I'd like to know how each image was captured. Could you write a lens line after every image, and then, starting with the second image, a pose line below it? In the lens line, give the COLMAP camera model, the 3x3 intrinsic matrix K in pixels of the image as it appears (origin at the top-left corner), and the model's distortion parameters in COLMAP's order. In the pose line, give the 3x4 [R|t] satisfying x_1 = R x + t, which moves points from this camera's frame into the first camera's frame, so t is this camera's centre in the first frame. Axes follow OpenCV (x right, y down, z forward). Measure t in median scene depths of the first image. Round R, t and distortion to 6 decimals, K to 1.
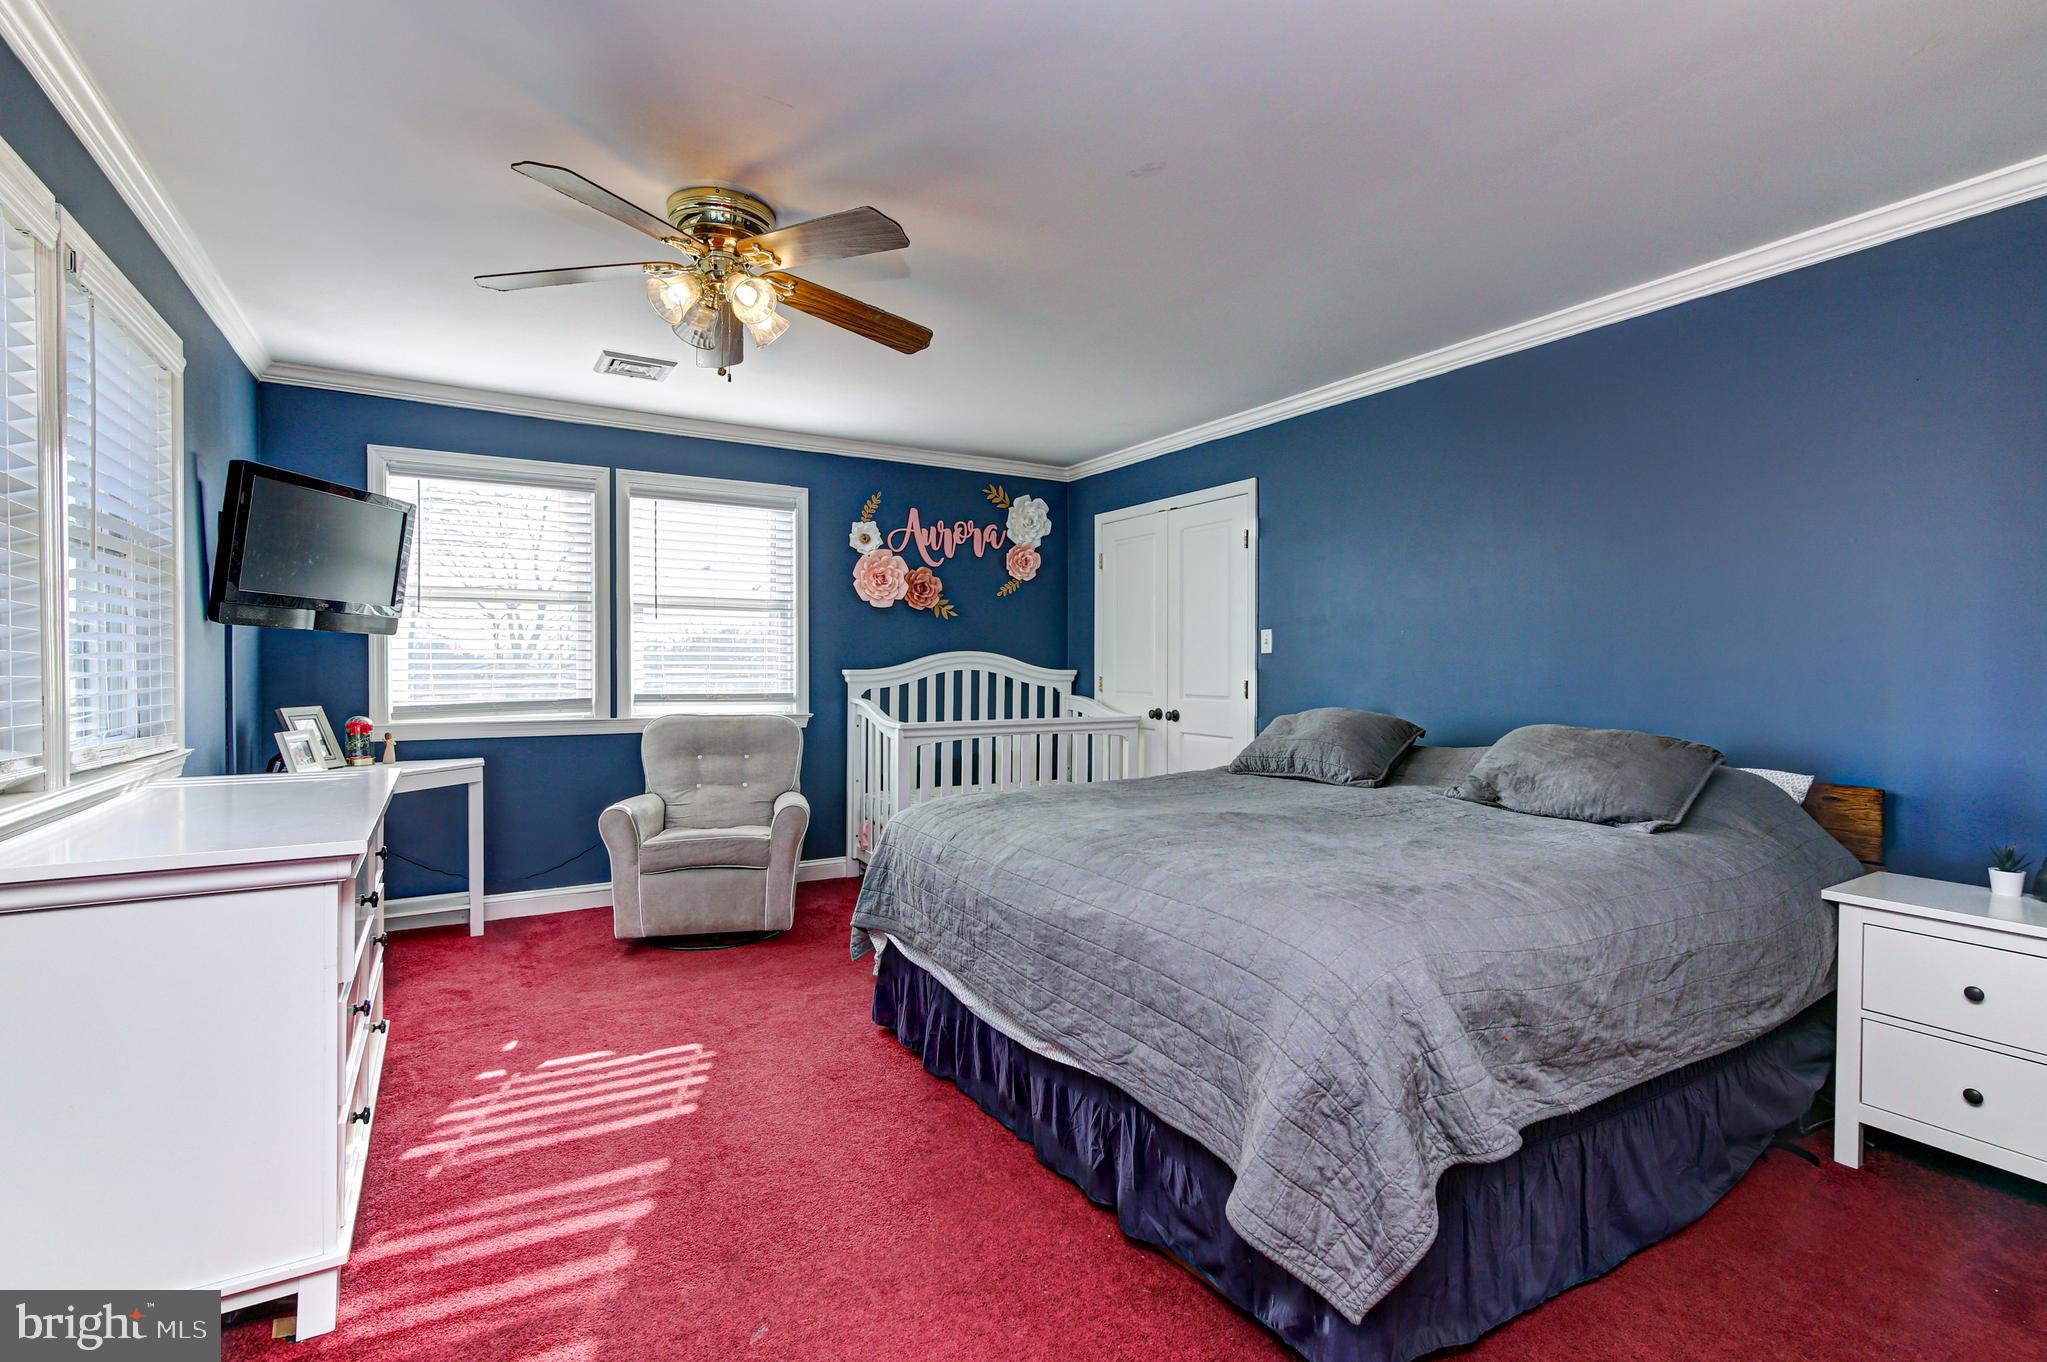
lens RADIAL K [[936.2, 0, 1037.6], [0, 936.2, 668.0], [0, 0, 1]] dist [0.003316, 0.002473]
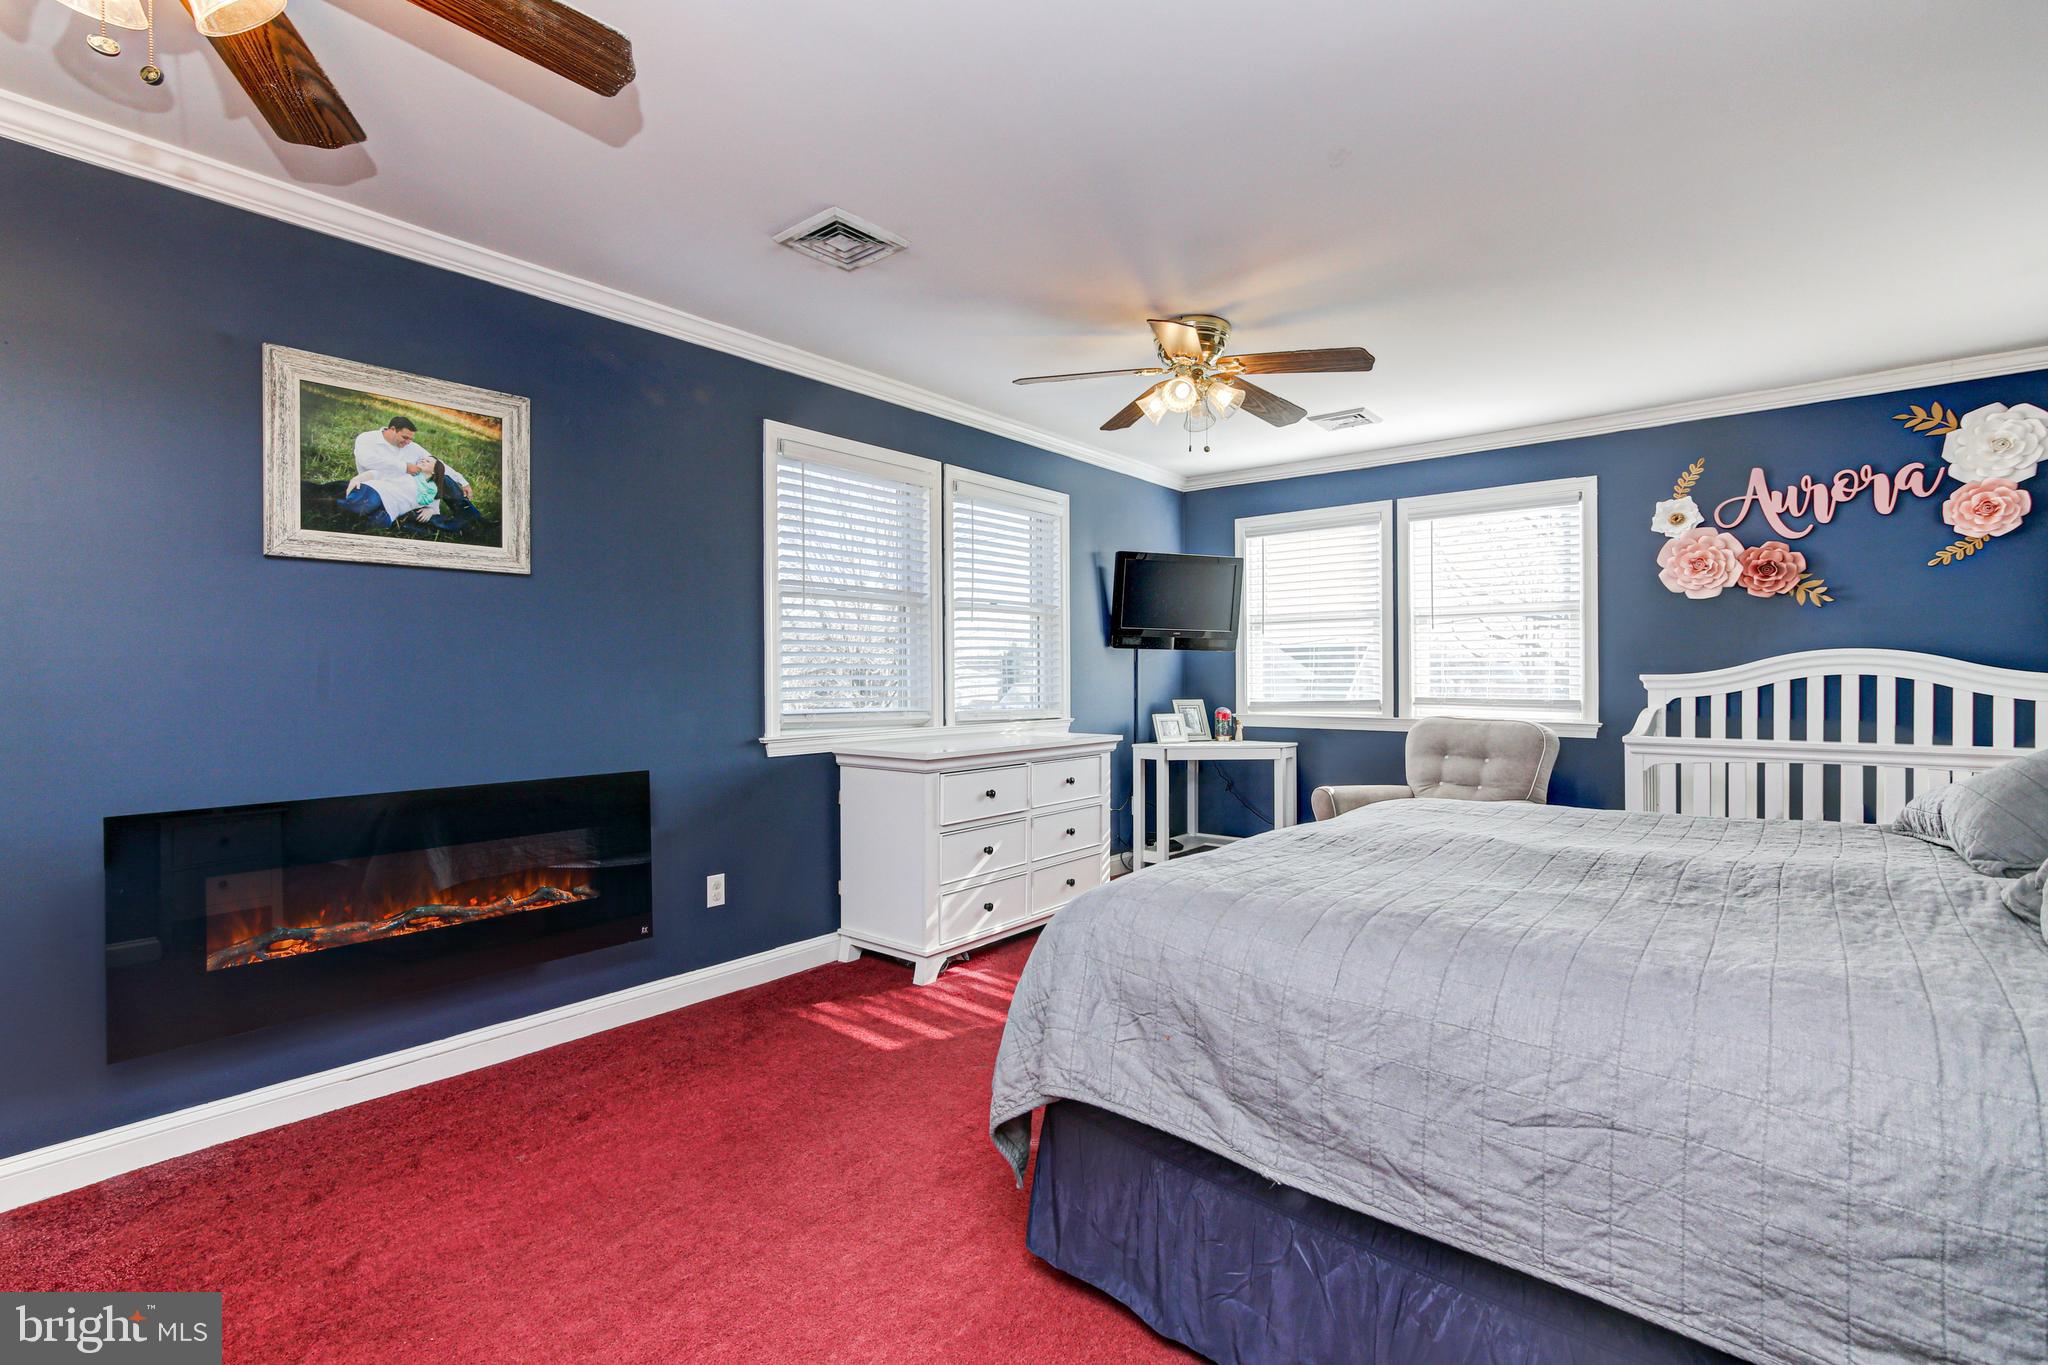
lens RADIAL K [[936.6, 0, 1014.8], [0, 936.6, 671.2], [0, 0, 1]] dist [0.003316, 0.002473]
pose [[0.332186, -0.009848, -0.943163, 0.410711], [-0.000158, 0.999945, -0.010496, 0.007726], [0.943214, 0.003636, 0.332166, 0.158232]]
